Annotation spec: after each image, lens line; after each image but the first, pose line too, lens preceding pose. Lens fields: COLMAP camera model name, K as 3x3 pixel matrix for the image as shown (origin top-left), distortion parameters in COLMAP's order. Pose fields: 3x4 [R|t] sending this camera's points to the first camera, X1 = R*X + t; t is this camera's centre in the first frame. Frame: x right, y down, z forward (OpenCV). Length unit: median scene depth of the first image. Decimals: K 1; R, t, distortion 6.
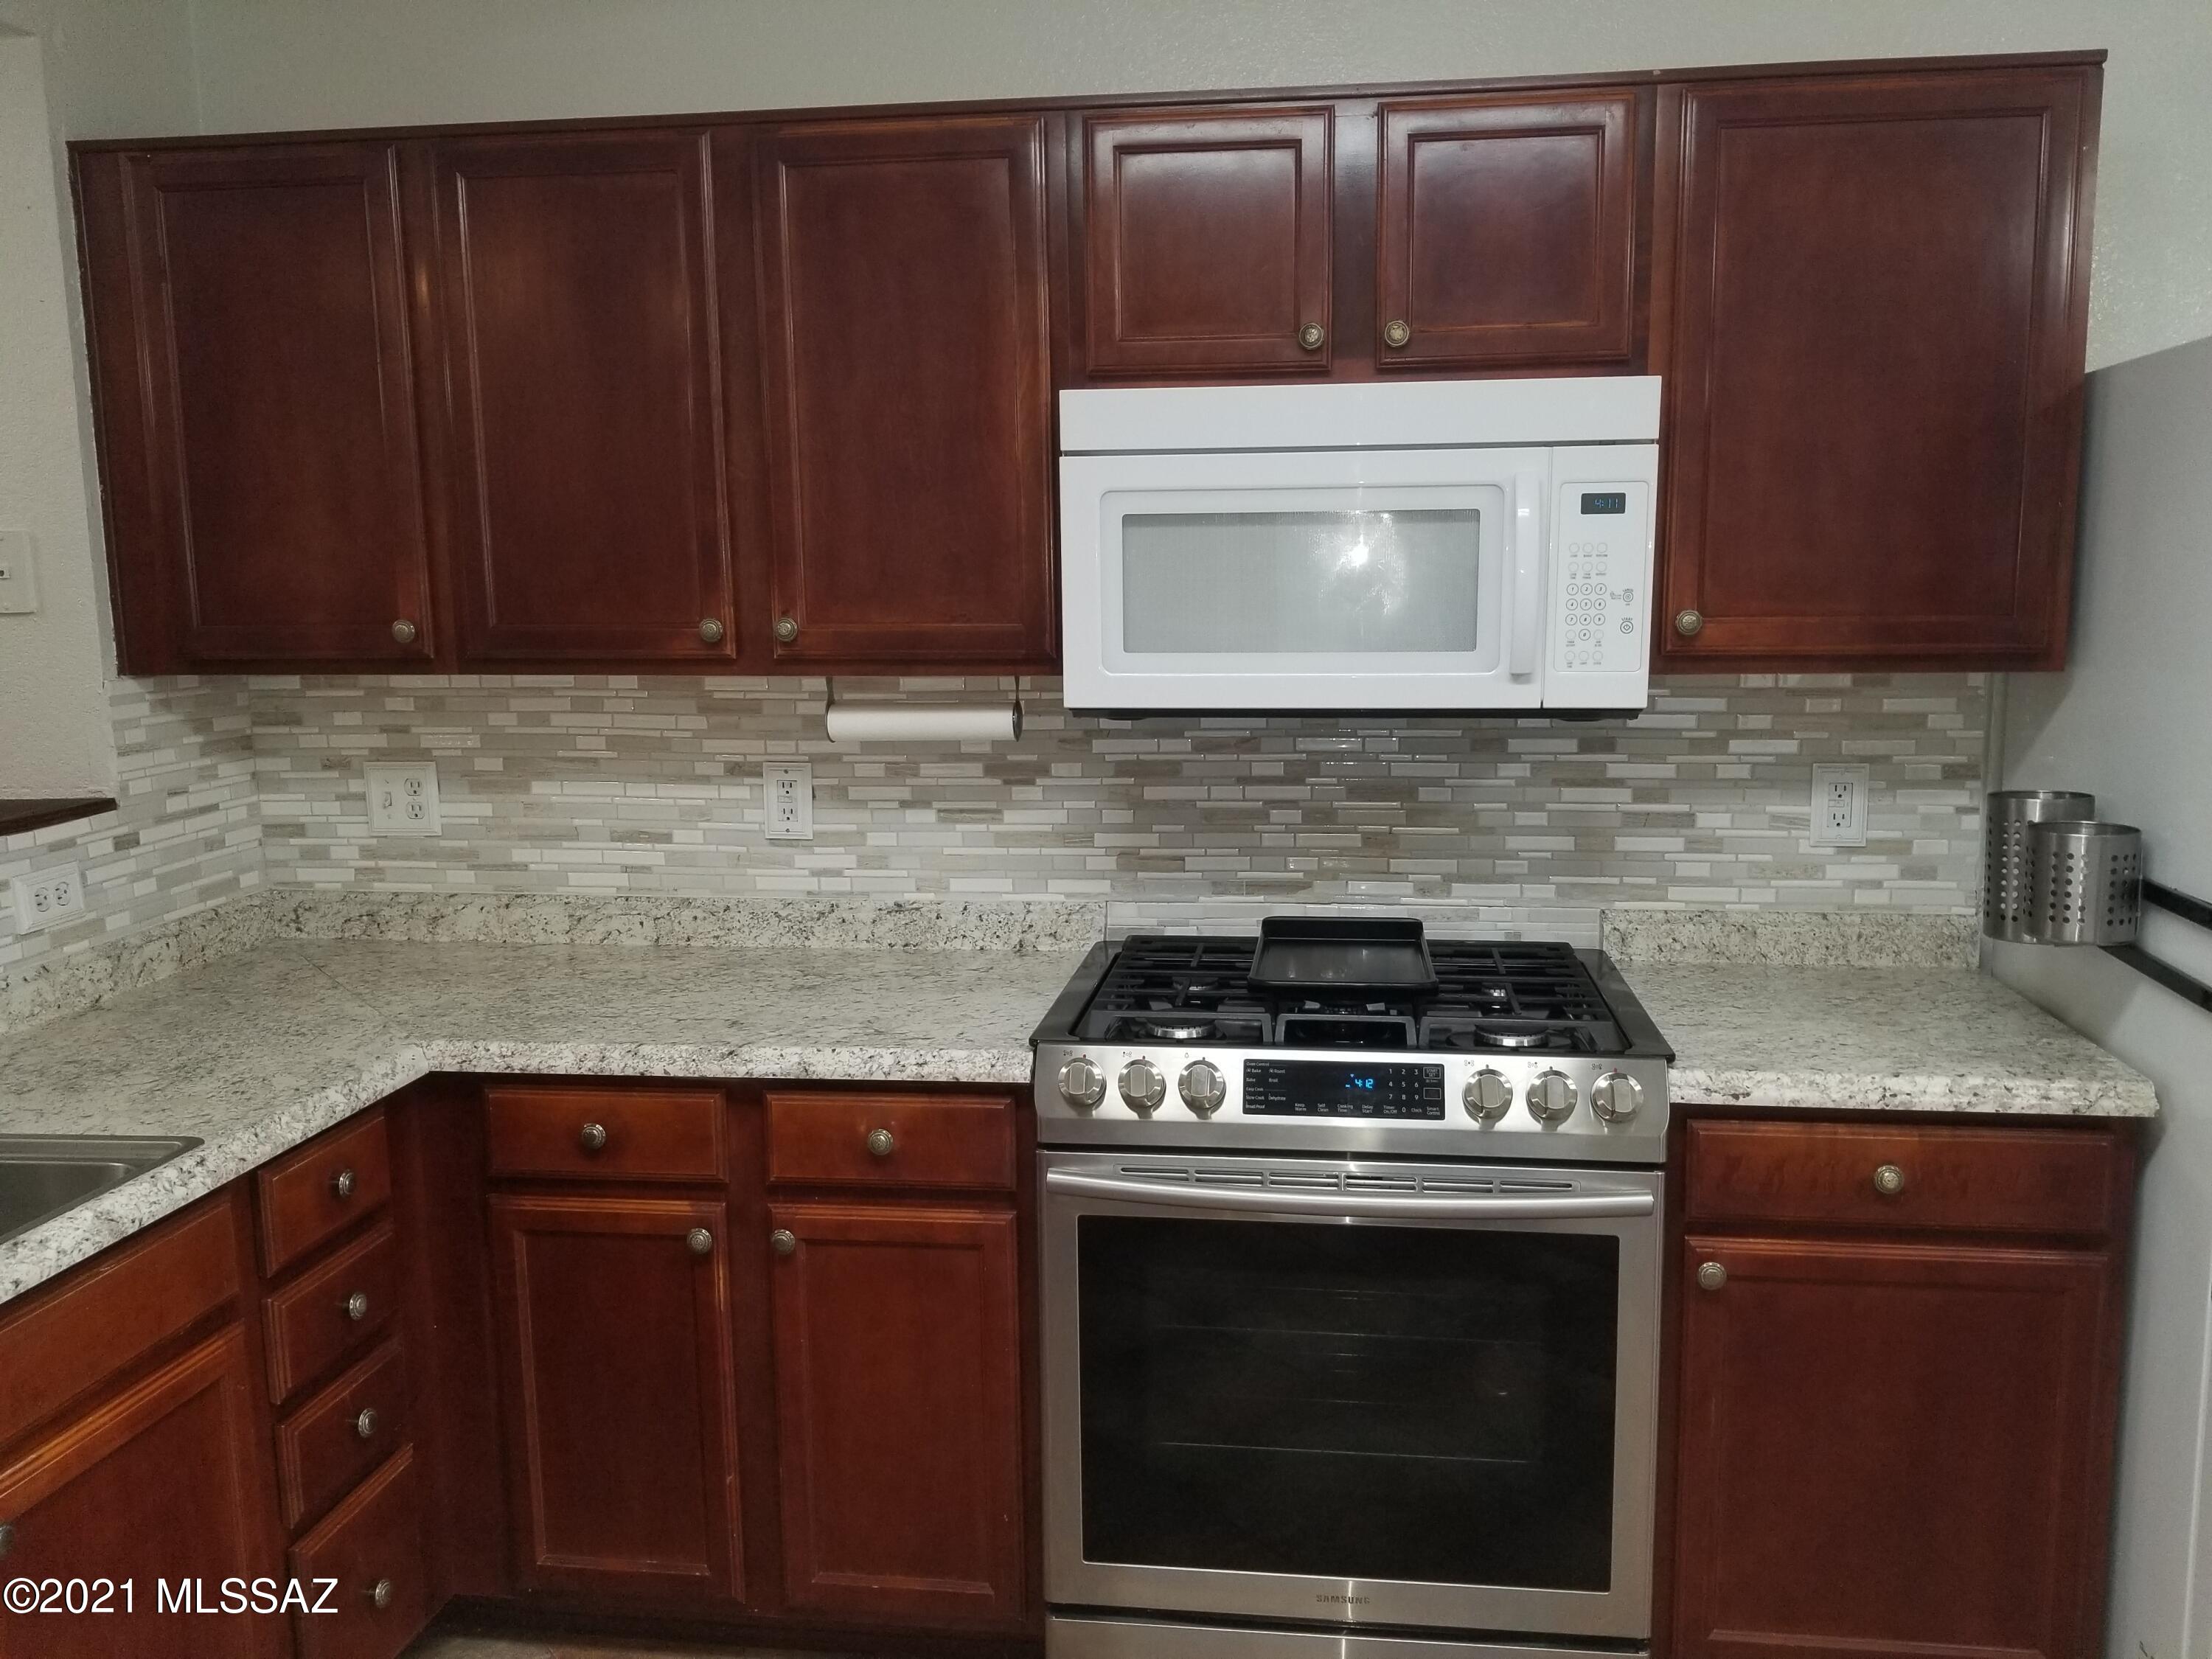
lens RADIAL K [[1722.3, 0, 1136.0], [0, 1722.3, 833.3], [0, 0, 1]] dist [0.083170, -0.141001]
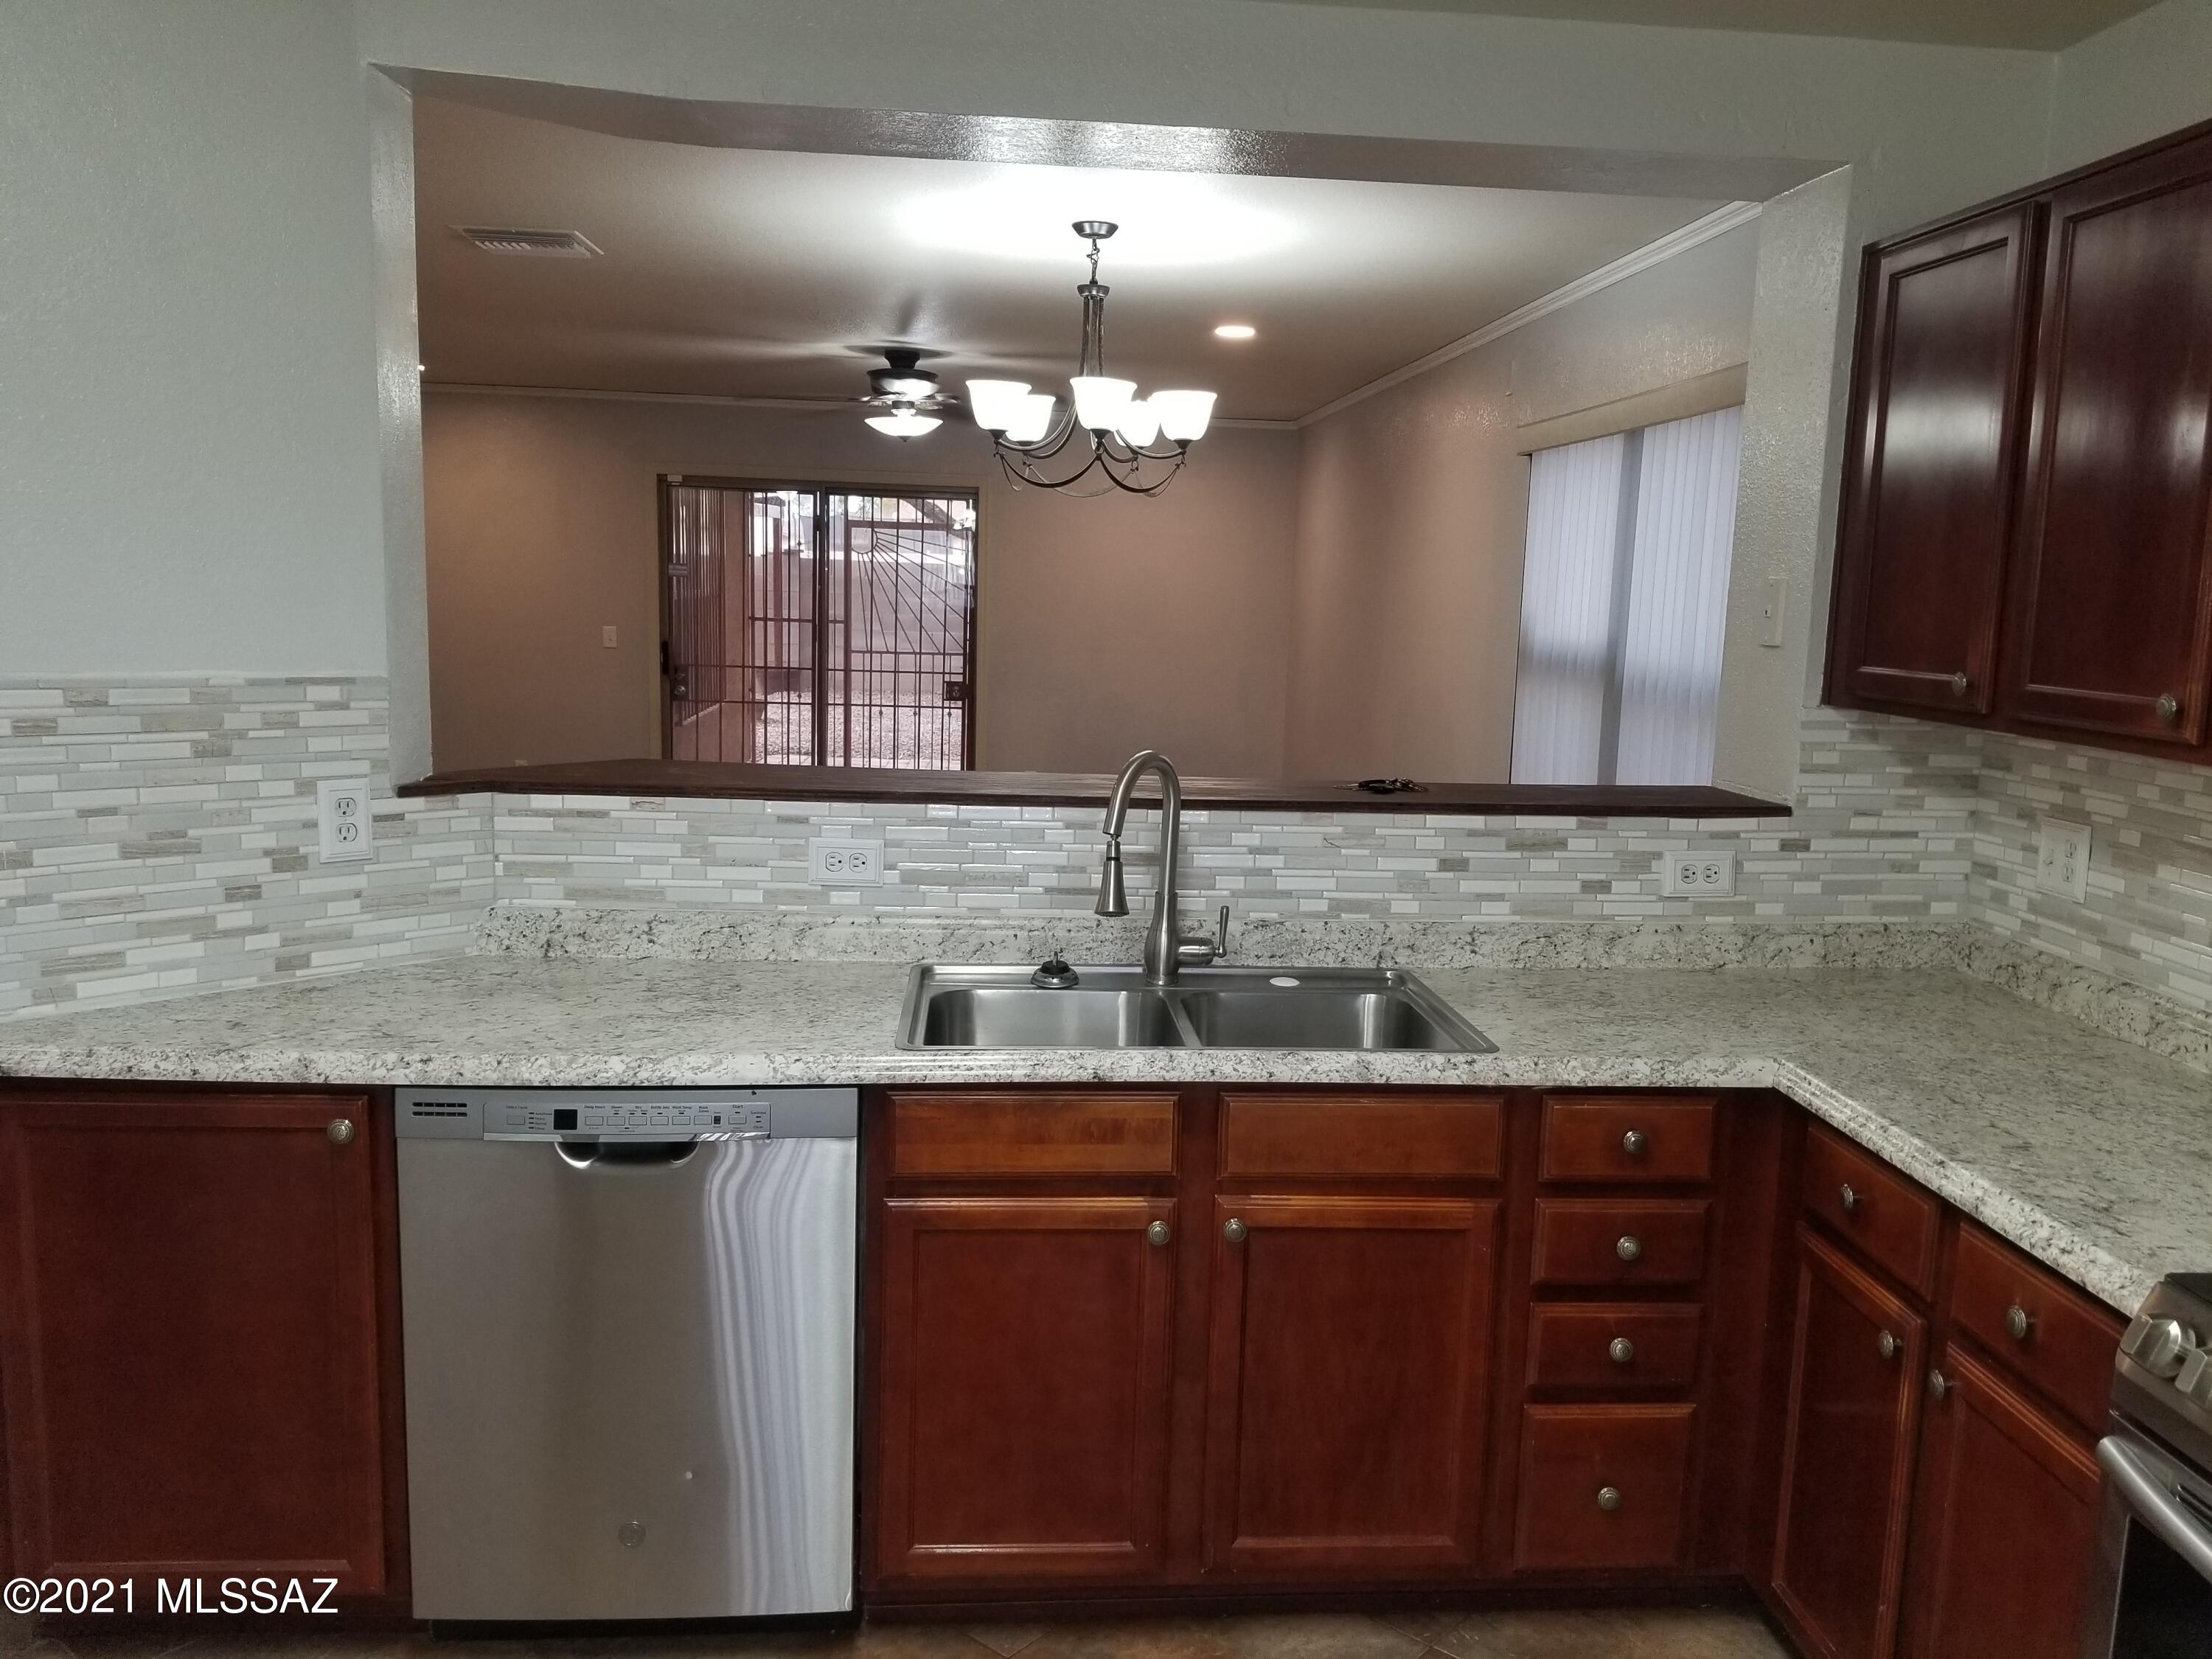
lens RADIAL K [[1714.2, 0, 1124.9], [0, 1714.2, 849.2], [0, 0, 1]] dist [0.073102, -0.143262]
pose [[0.206431, 0.168489, -0.963845, 0.436220], [-0.179582, 0.974853, 0.131952, -0.063583], [0.961840, 0.145850, 0.231498, 0.293799]]
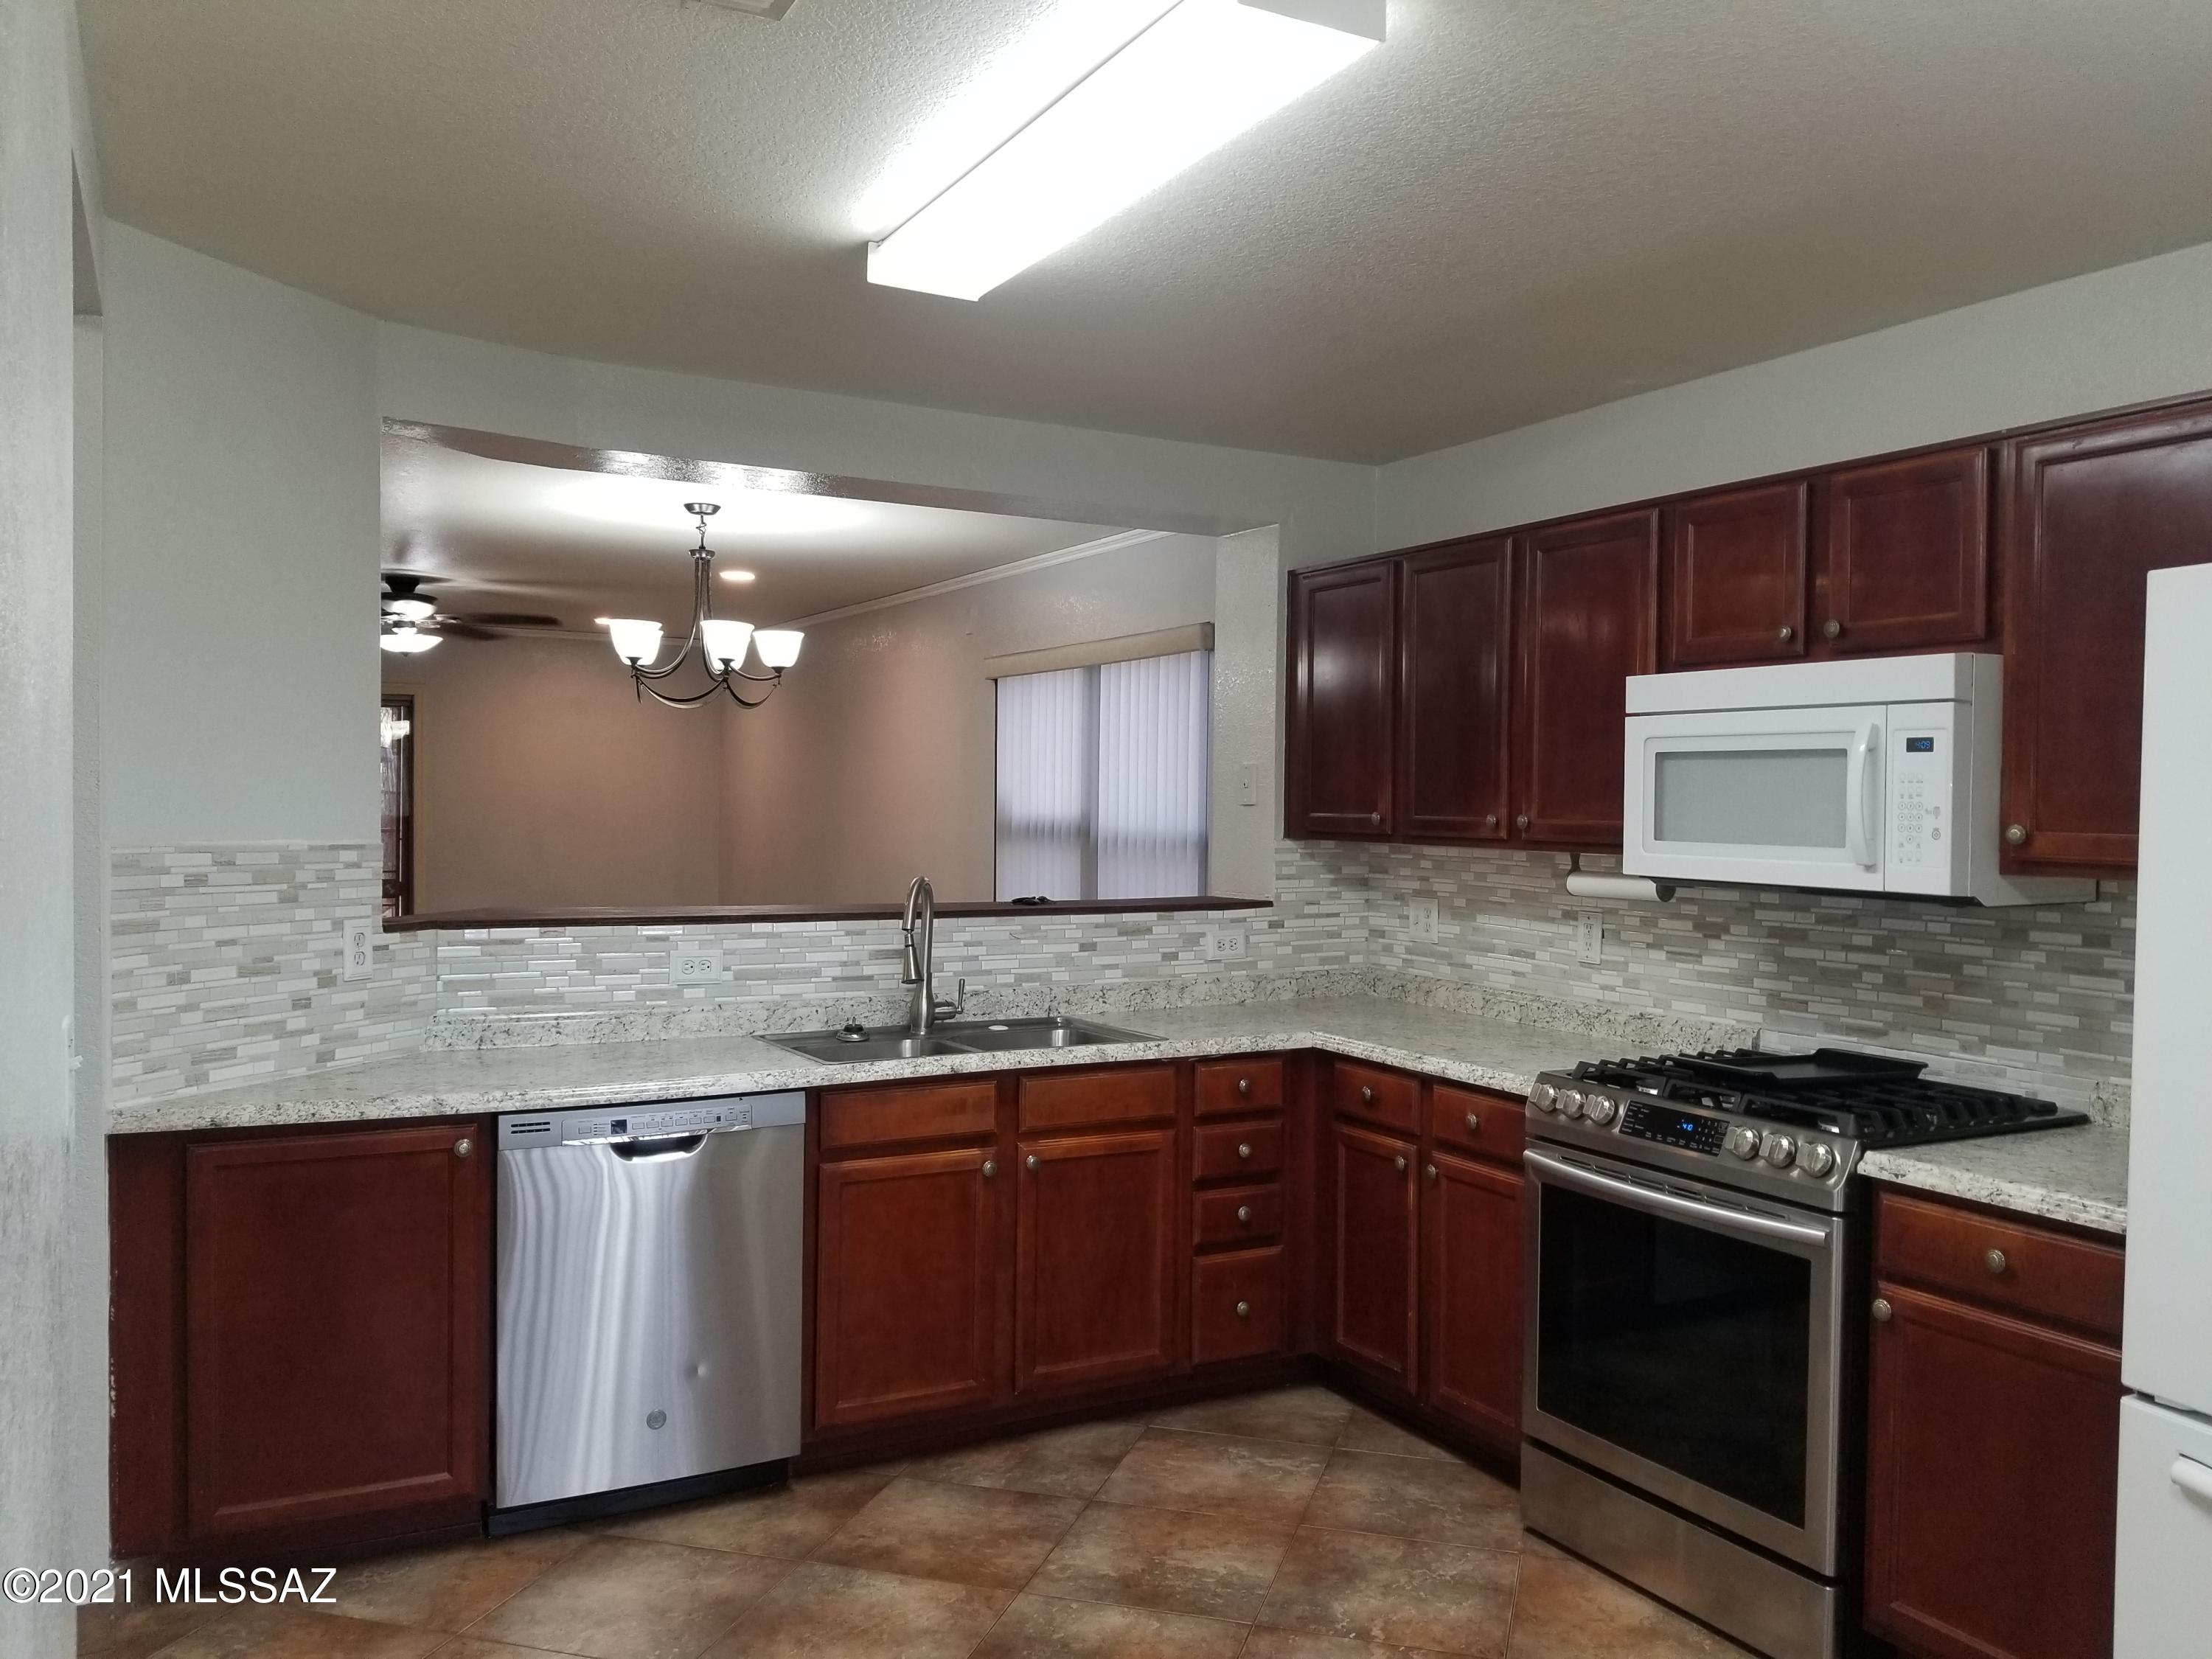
lens RADIAL K [[1714.2, 0, 1124.9], [0, 1714.2, 849.2], [0, 0, 1]] dist [0.073102, -0.143262]
pose [[0.585269, 0.042331, -0.809734, 0.822867], [-0.140128, 0.988891, -0.049586, 0.038761], [0.798639, 0.142488, 0.584699, -0.236519]]
